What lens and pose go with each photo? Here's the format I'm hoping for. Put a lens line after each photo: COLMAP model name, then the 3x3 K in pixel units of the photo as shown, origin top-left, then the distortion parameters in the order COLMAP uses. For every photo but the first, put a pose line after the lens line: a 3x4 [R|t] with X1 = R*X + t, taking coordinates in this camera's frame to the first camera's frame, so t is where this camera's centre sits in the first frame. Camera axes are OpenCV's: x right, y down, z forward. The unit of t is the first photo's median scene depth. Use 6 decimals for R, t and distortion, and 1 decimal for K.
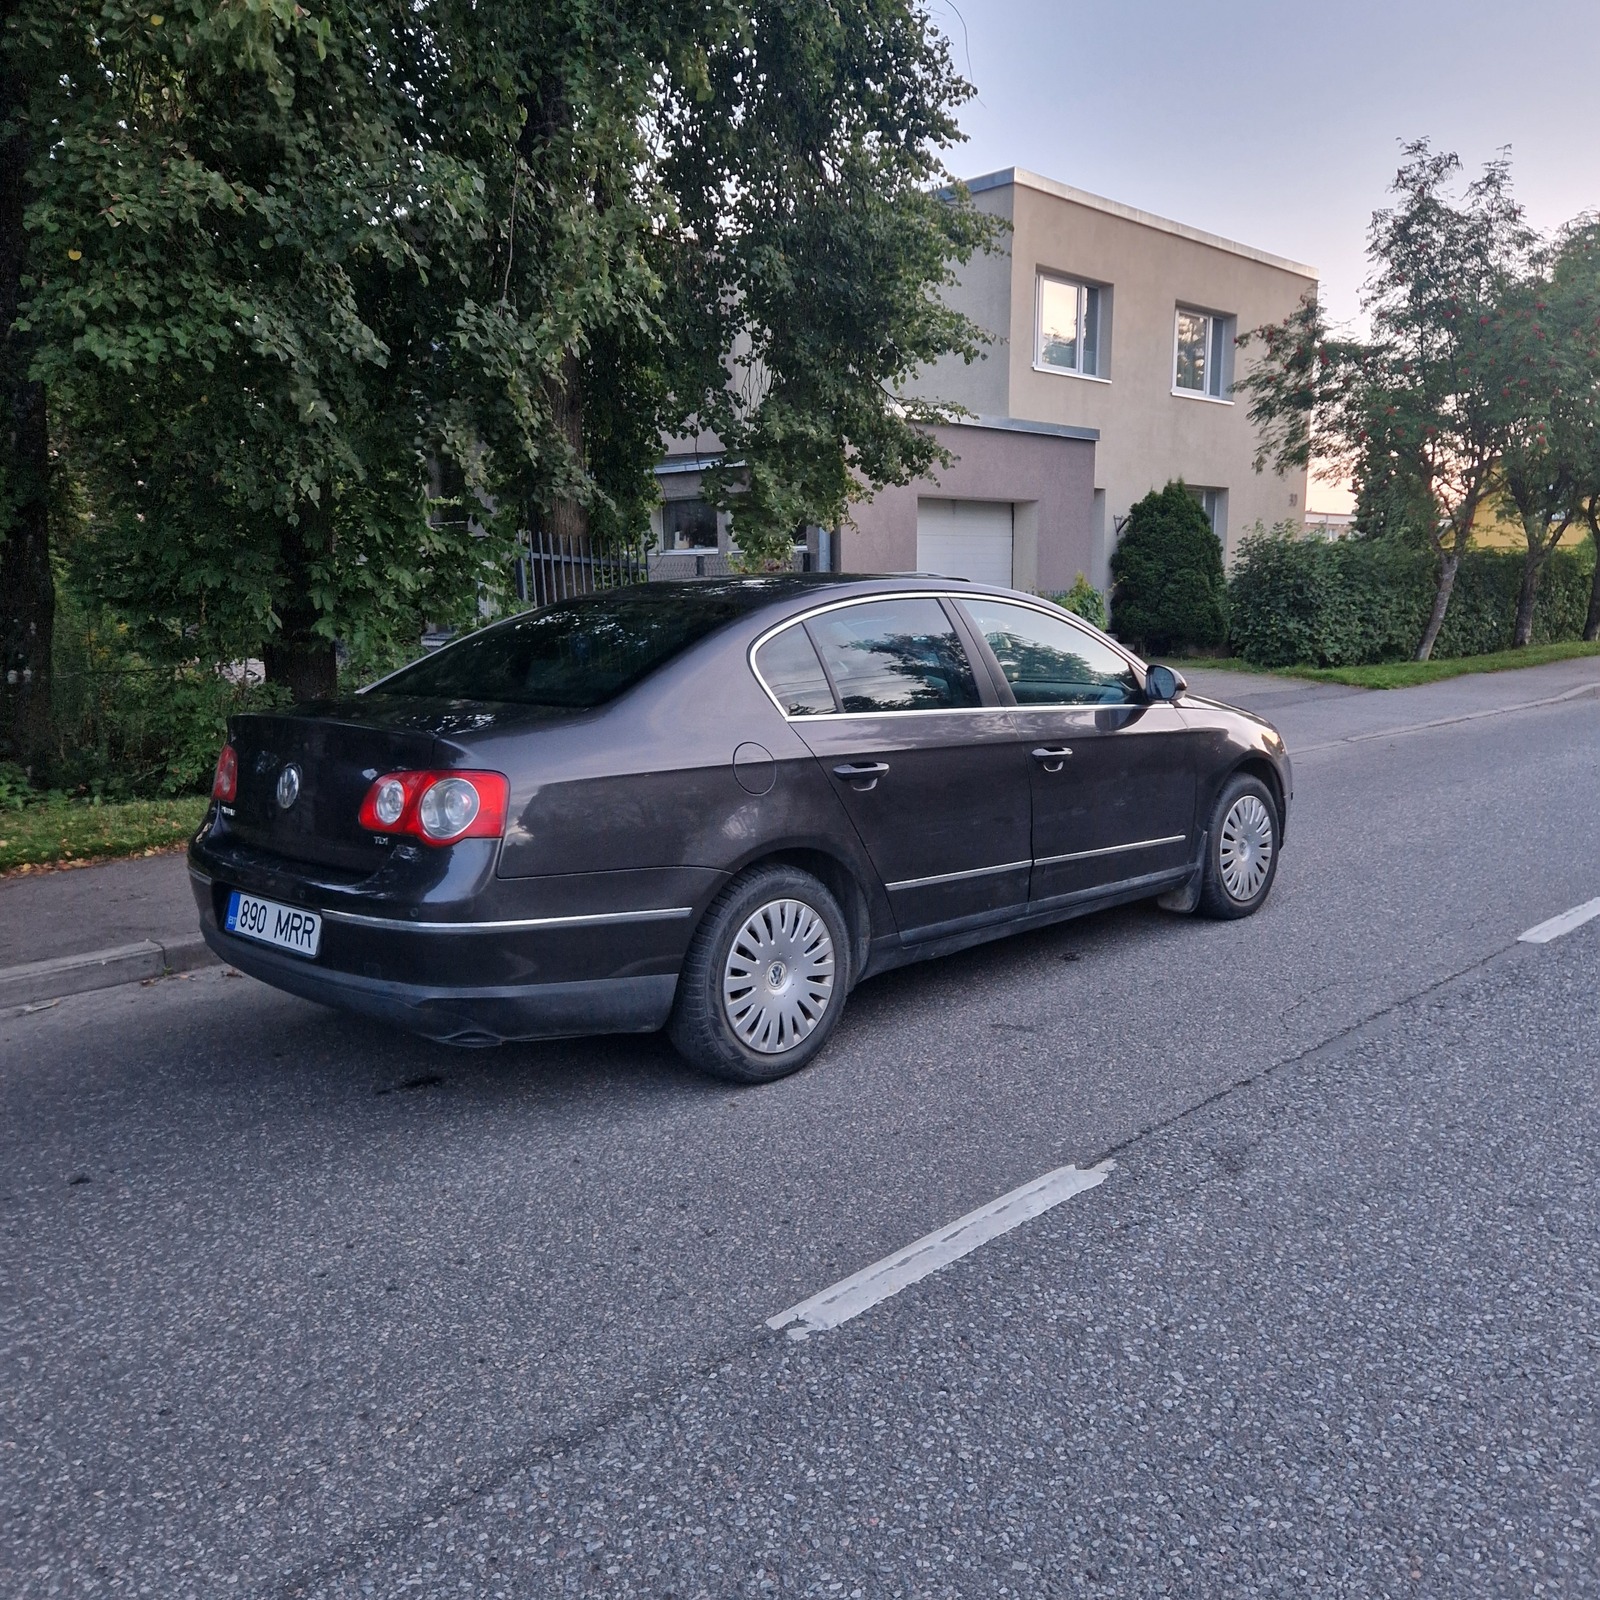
lens RADIAL K [[1283.6, 0, 800.6], [0, 1283.6, 823.9], [0, 0, 1]] dist [0.047695, -0.038229]
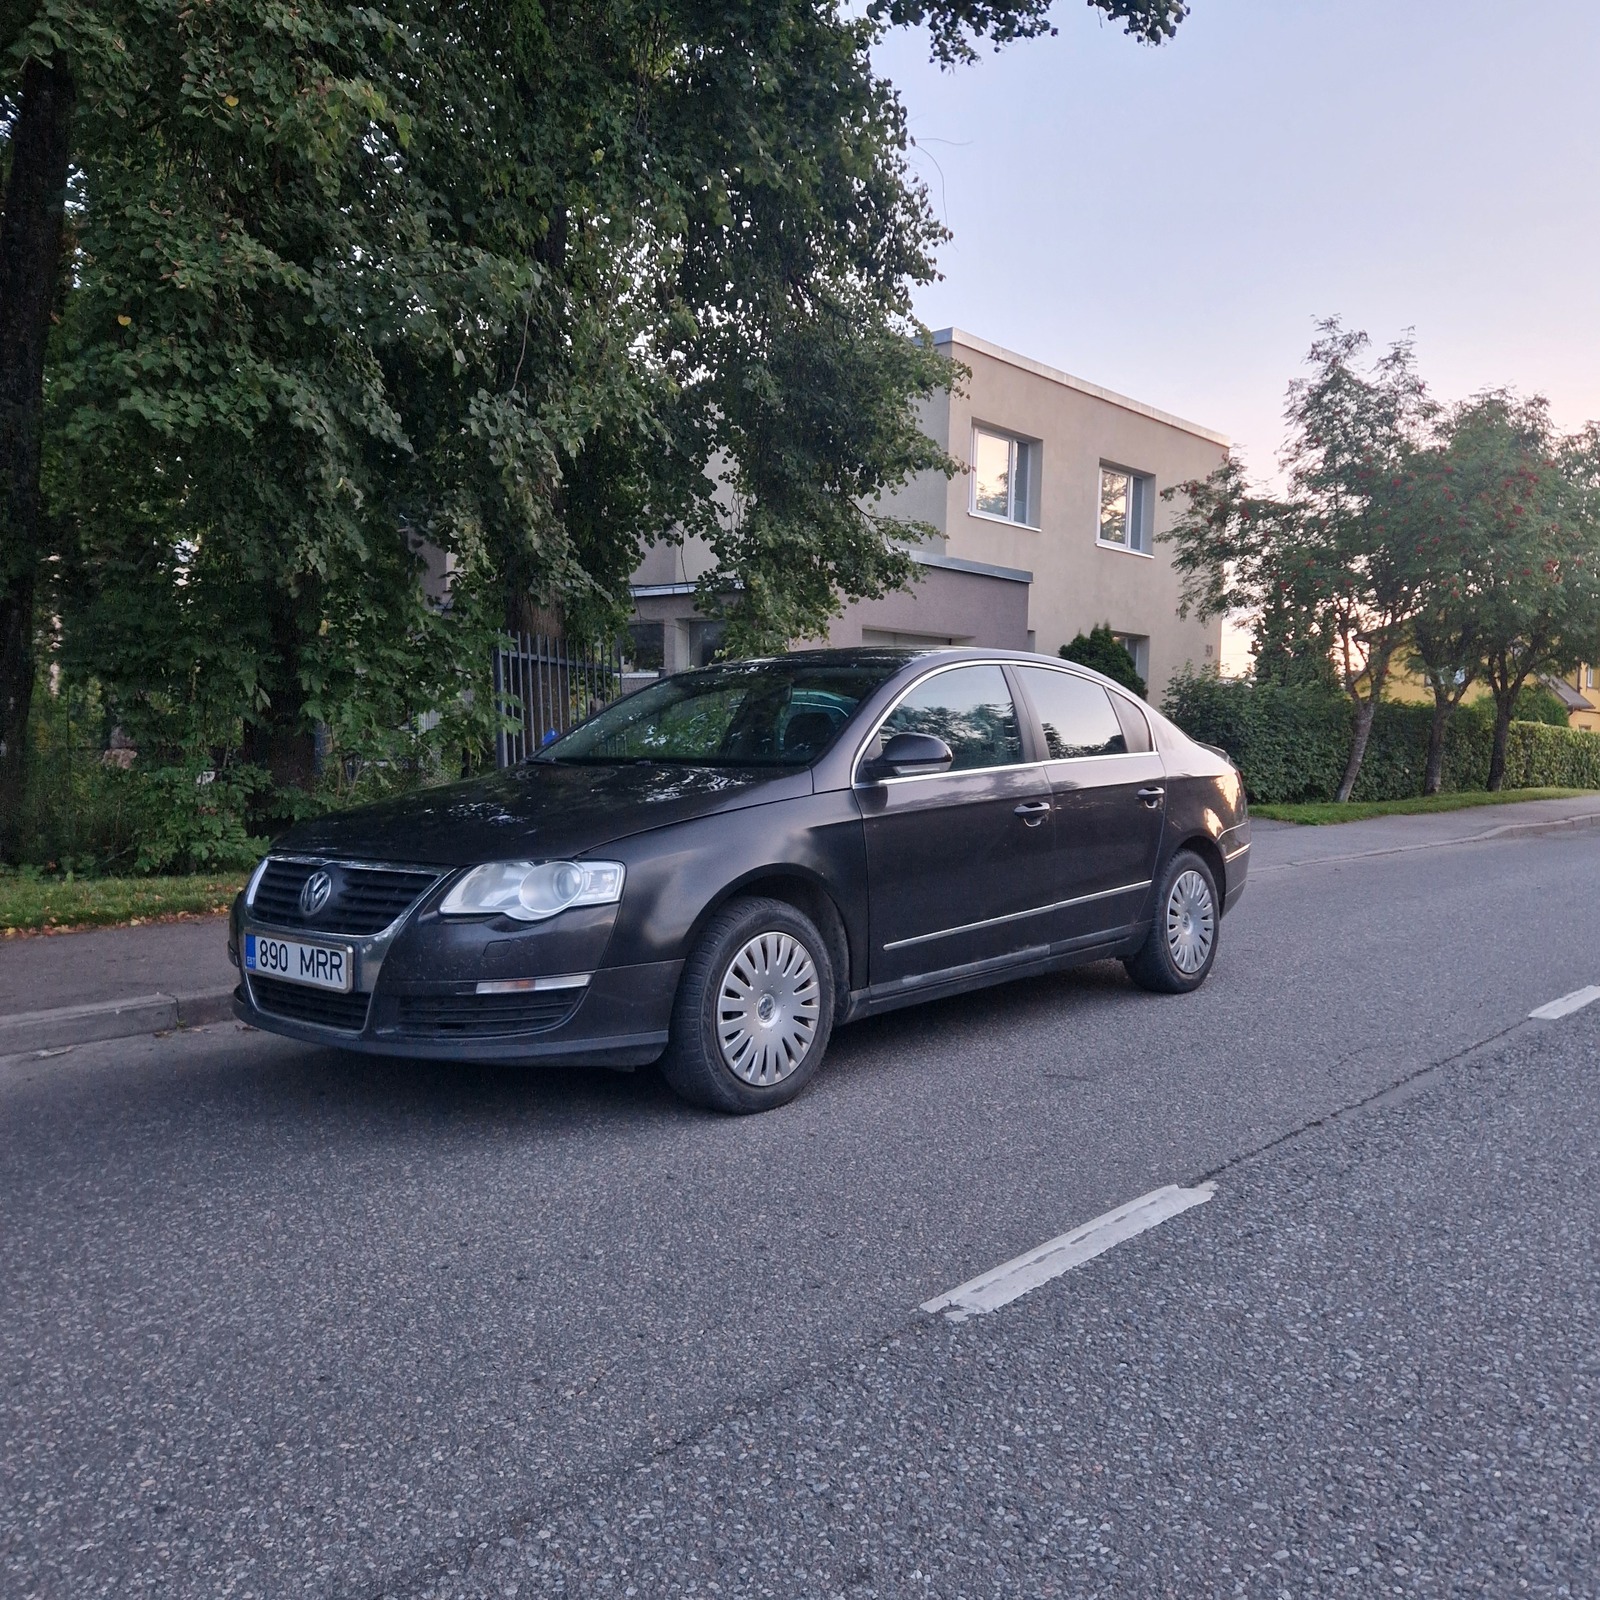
lens RADIAL K [[1283.6, 0, 800.6], [0, 1283.6, 823.9], [0, 0, 1]] dist [0.047695, -0.038229]
pose [[0.998852, 0.022442, 0.042331, -0.148717], [-0.018407, 0.995457, -0.093414, 0.101544], [-0.044235, 0.092527, 0.994727, -0.004645]]
